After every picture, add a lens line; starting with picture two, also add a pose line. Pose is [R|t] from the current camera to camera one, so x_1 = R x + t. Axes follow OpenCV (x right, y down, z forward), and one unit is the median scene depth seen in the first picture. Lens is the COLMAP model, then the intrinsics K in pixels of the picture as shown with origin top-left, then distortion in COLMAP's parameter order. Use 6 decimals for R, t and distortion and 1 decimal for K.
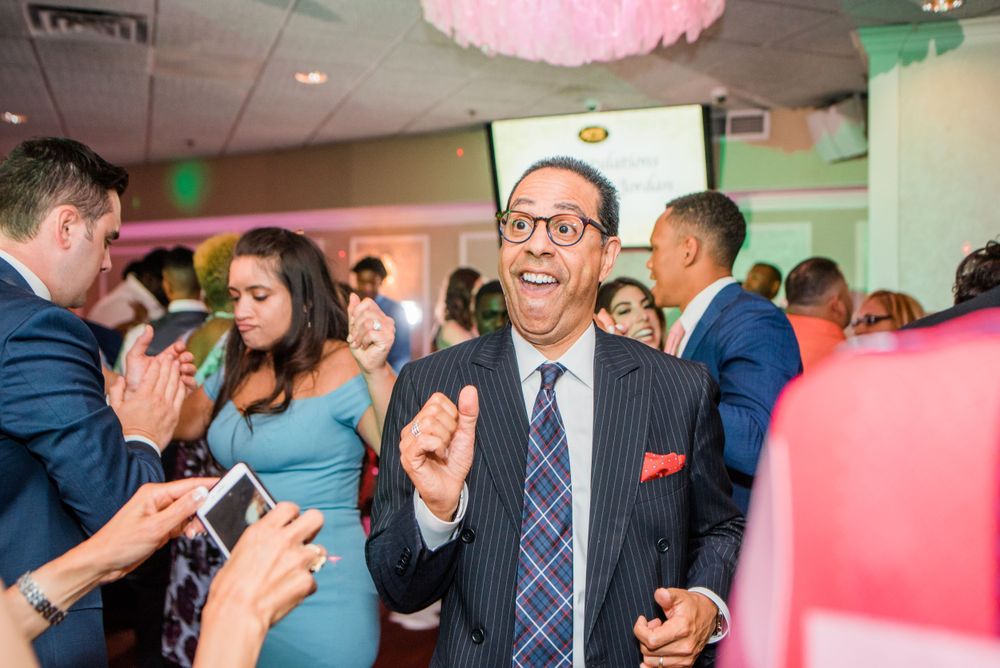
lens RADIAL K [[1015.0, 0, 500.0], [0, 1015.0, 334.0], [0, 0, 1]] dist [0.013647, -0.007302]
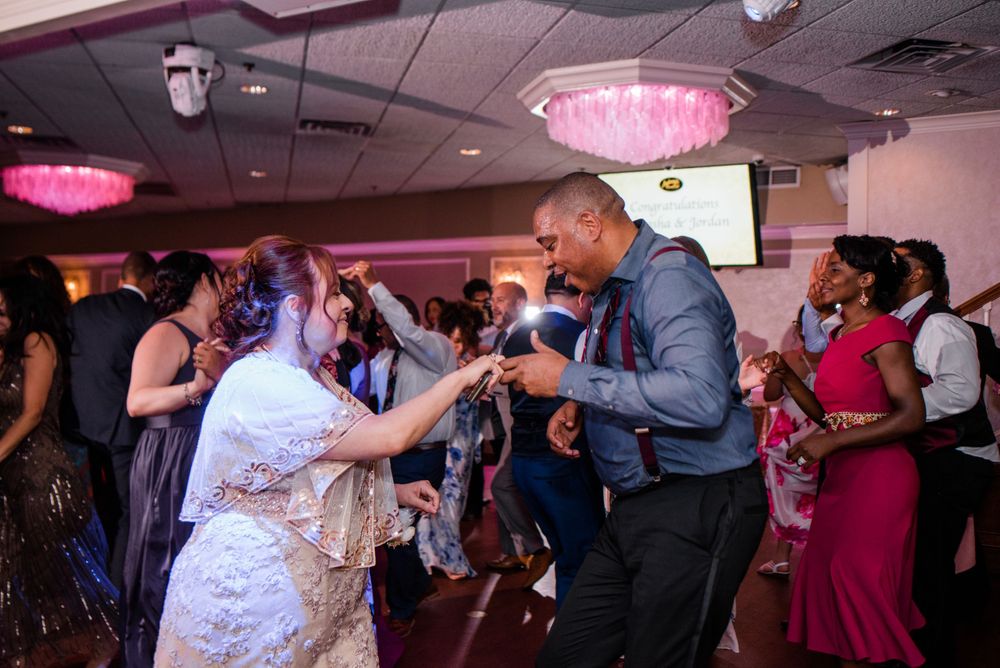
lens RADIAL K [[1015.0, 0, 500.0], [0, 1015.0, 334.0], [0, 0, 1]] dist [0.013647, -0.007302]
pose [[0.993159, 0.005315, -0.116653, 0.026895], [-0.005858, 0.999974, -0.004315, 0.014700], [0.116627, 0.004969, 0.993163, -0.436784]]
